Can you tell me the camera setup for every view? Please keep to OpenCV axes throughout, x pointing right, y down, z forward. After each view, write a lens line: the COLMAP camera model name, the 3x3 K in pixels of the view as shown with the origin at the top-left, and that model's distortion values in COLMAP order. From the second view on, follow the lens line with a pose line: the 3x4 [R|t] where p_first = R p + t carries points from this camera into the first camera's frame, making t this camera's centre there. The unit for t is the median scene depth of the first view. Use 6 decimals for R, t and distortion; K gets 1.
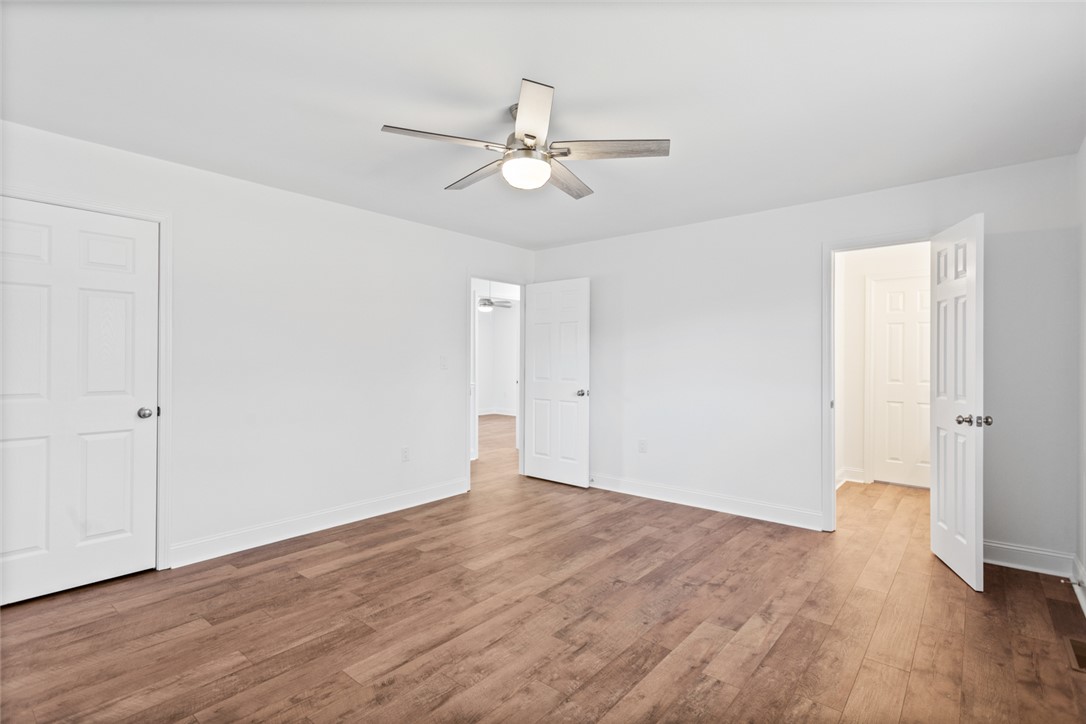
lens RADIAL K [[525.0, 0, 543.0], [0, 525.0, 360.7], [0, 0, 1]] dist [0.001656, 0.000037]
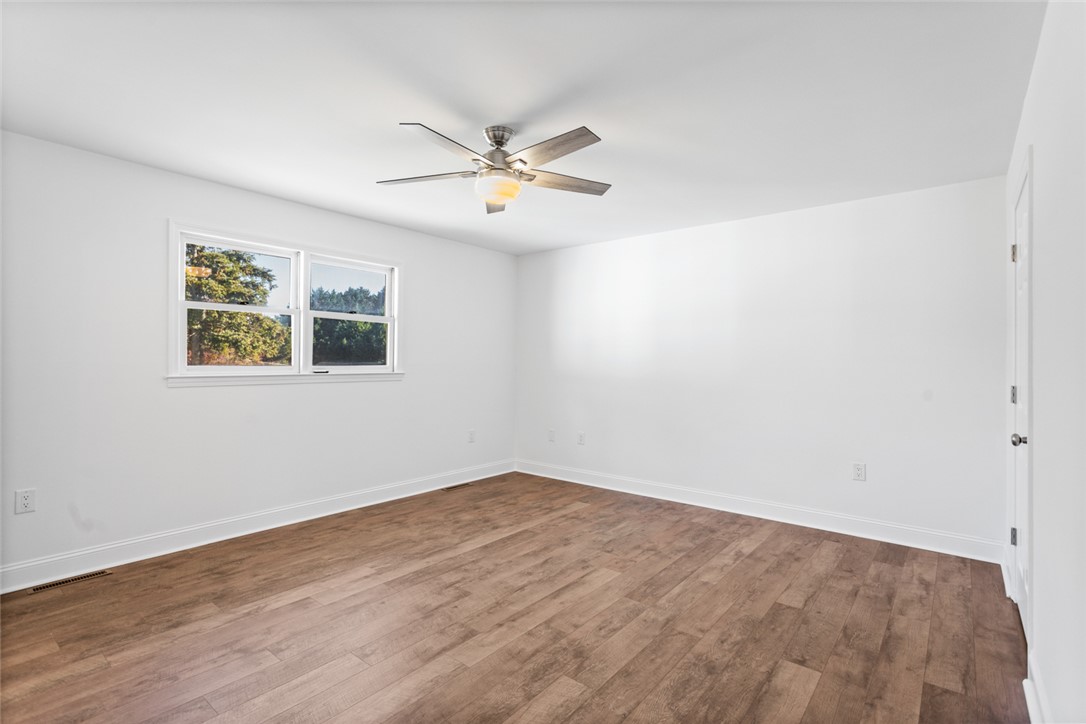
lens RADIAL K [[525.0, 0, 542.8], [0, 525.0, 361.1], [0, 0, 1]] dist [0.001656, 0.000037]
pose [[-0.999785, -0.010449, -0.017920, -0.107028], [-0.010477, 0.999944, 0.001494, -0.002590], [0.017903, 0.001681, -0.999838, 2.046609]]
